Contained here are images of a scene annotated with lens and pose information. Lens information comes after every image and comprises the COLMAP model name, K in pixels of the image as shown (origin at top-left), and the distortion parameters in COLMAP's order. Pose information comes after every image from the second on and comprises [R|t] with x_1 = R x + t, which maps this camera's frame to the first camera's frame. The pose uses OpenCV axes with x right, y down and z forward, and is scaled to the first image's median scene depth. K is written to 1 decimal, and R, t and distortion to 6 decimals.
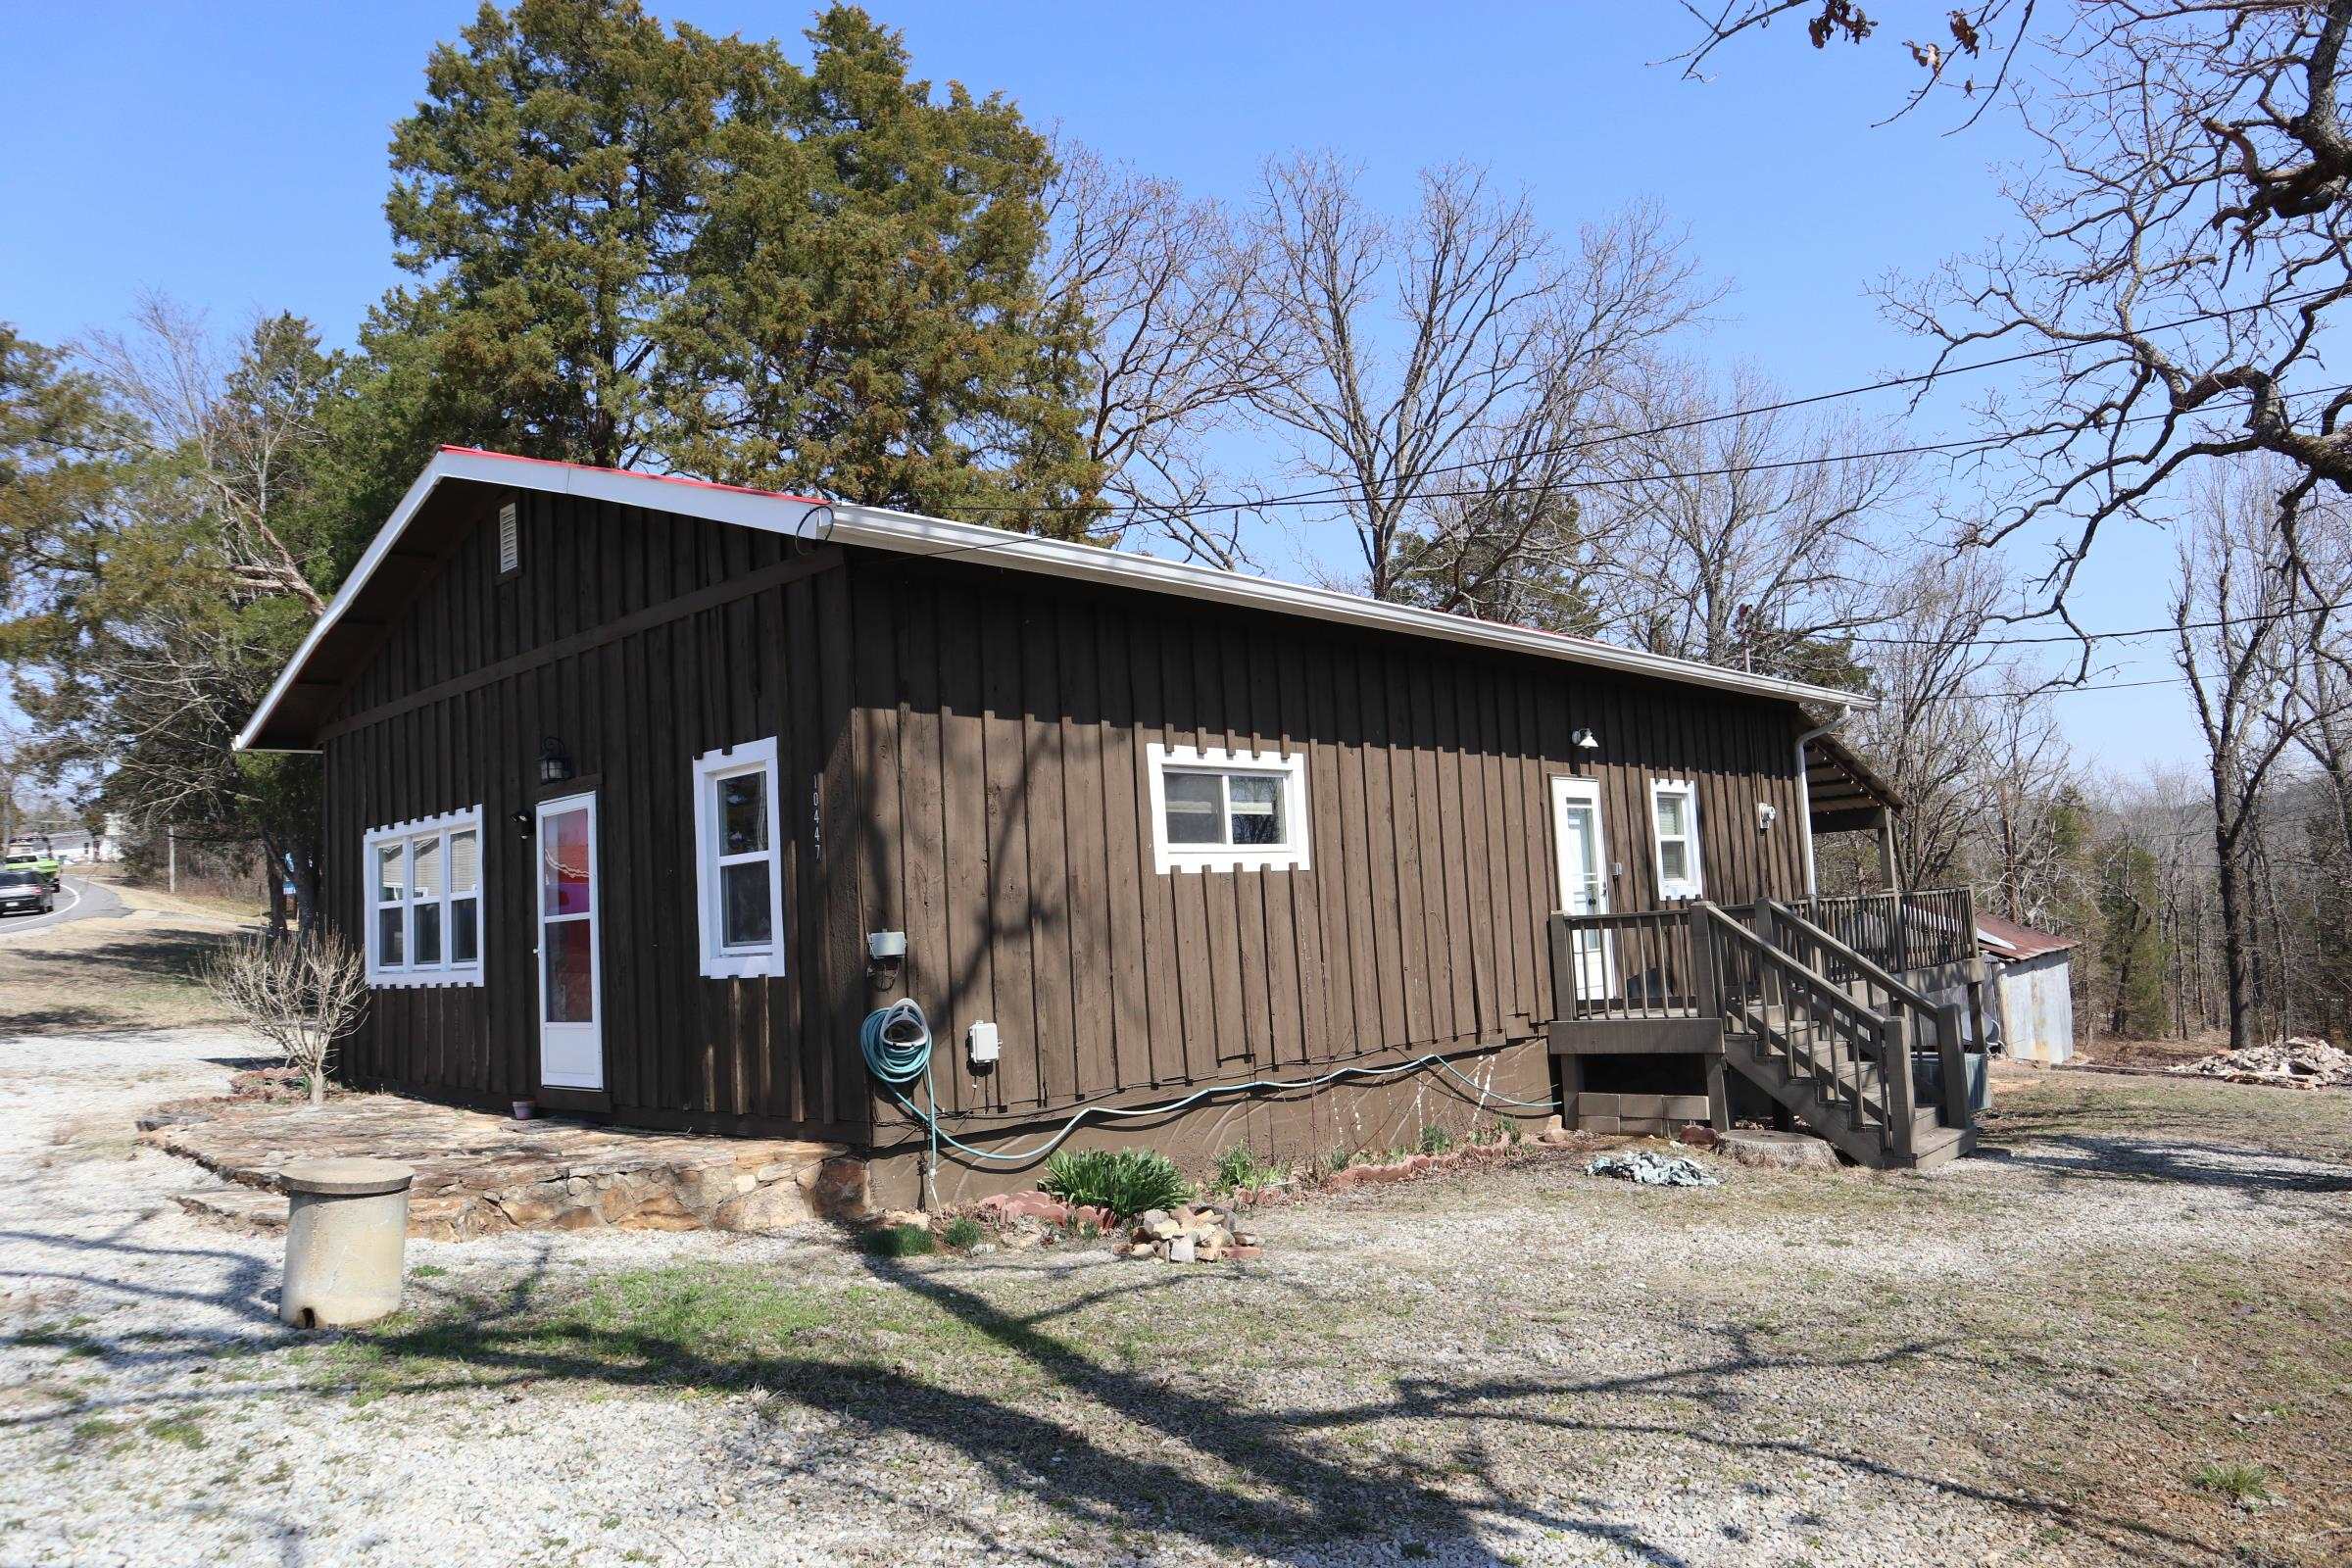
lens RADIAL K [[1629.3, 0, 1174.5], [0, 1629.3, 779.7], [0, 0, 1]] dist [-0.121553, 0.069642]
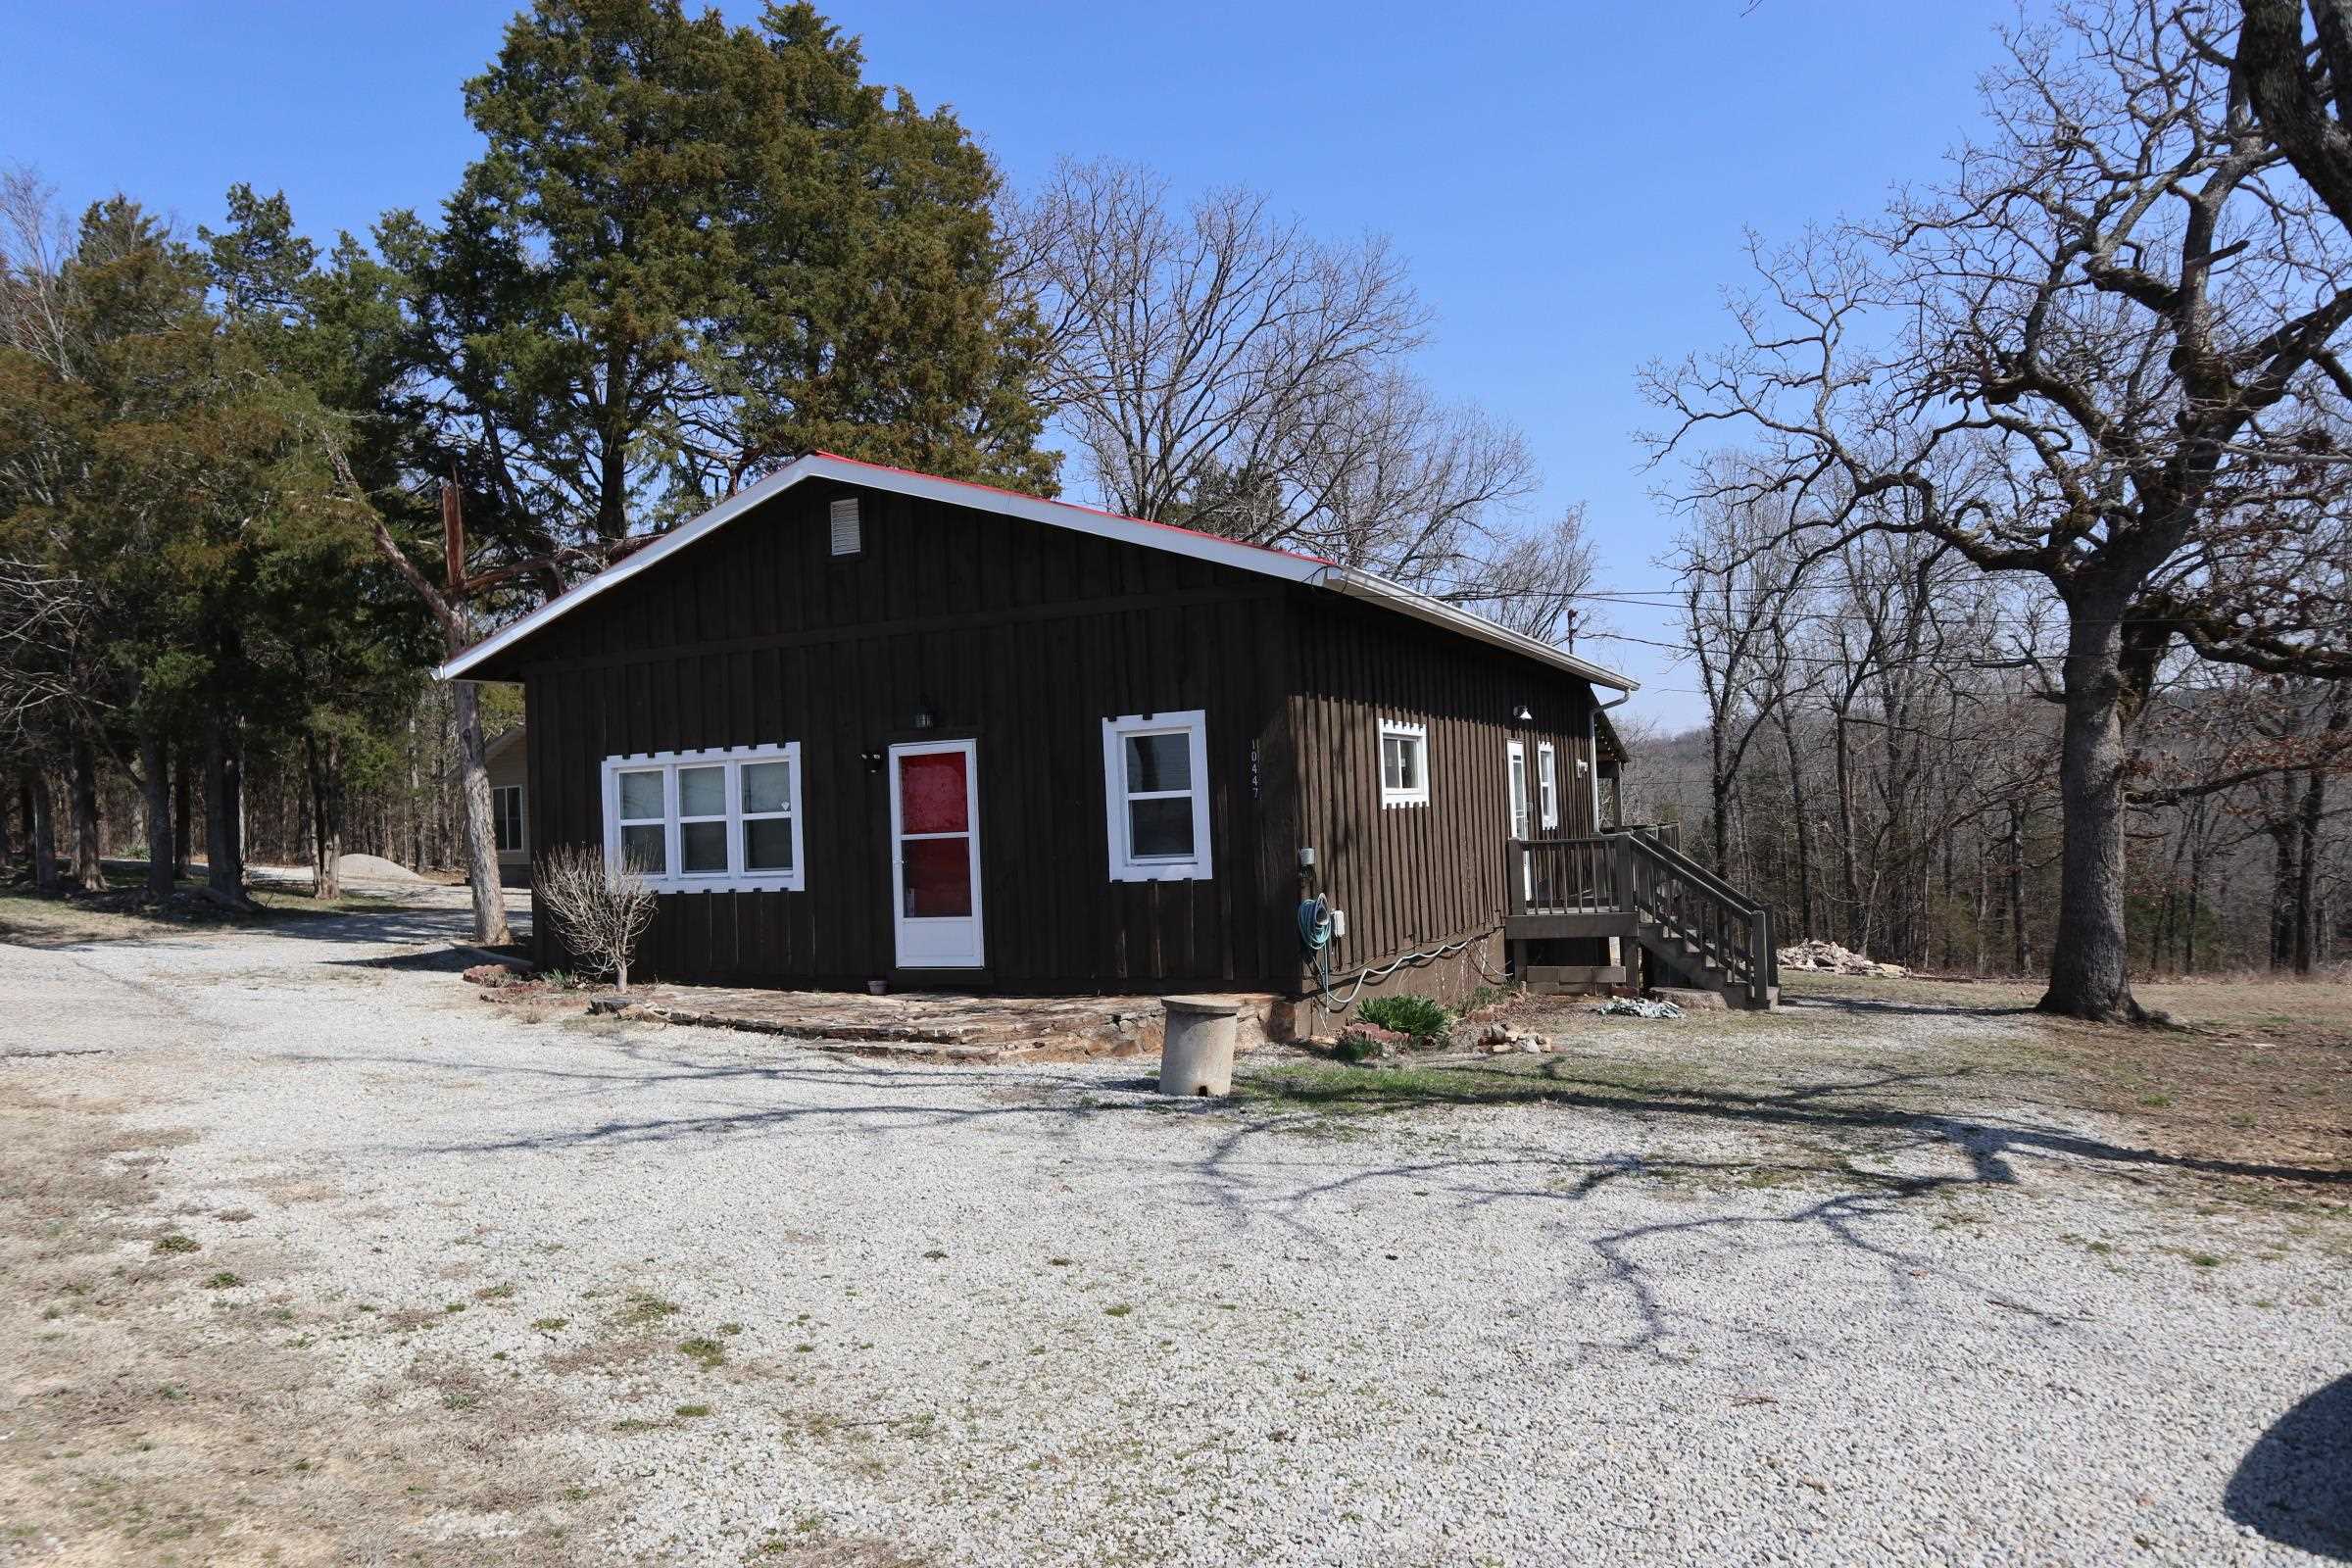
lens RADIAL K [[1629.3, 0, 1174.5], [0, 1629.3, 779.7], [0, 0, 1]] dist [-0.121553, 0.069642]
pose [[0.948022, 0.022548, 0.317406, -0.577276], [-0.038354, 0.998311, 0.043636, -0.021625], [-0.315886, -0.053541, 0.947285, -0.273309]]
